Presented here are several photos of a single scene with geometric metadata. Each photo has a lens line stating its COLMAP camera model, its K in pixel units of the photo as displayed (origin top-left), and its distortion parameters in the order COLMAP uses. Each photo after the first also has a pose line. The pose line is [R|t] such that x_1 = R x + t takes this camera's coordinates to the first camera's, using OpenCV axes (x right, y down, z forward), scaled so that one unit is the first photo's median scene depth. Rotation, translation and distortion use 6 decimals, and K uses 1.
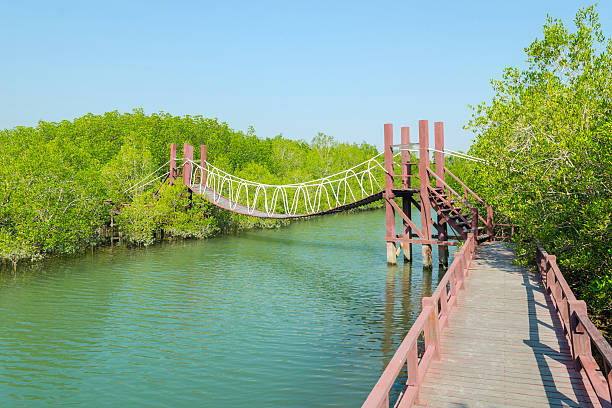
lens RADIAL K [[448.8, 0, 308.7], [0, 448.8, 201.2], [0, 0, 1]] dist [0.032604, -0.013516]
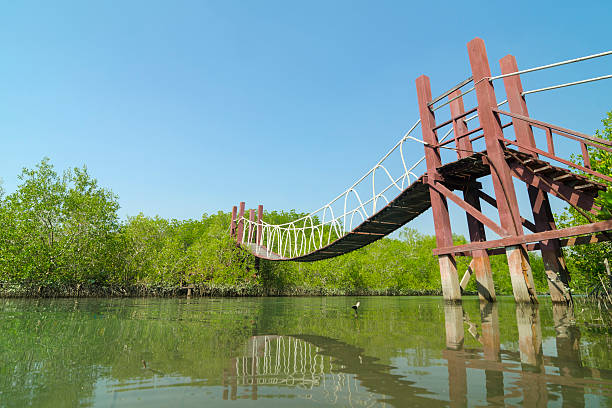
lens RADIAL K [[323.9, 0, 308.5], [0, 323.9, 205.6], [0, 0, 1]] dist [0.005173, -0.000340]
pose [[0.954875, -0.081352, -0.285649, 0.098489], [-0.006468, 0.955833, -0.293838, 0.107035], [0.296938, 0.282426, 0.912175, 0.396322]]
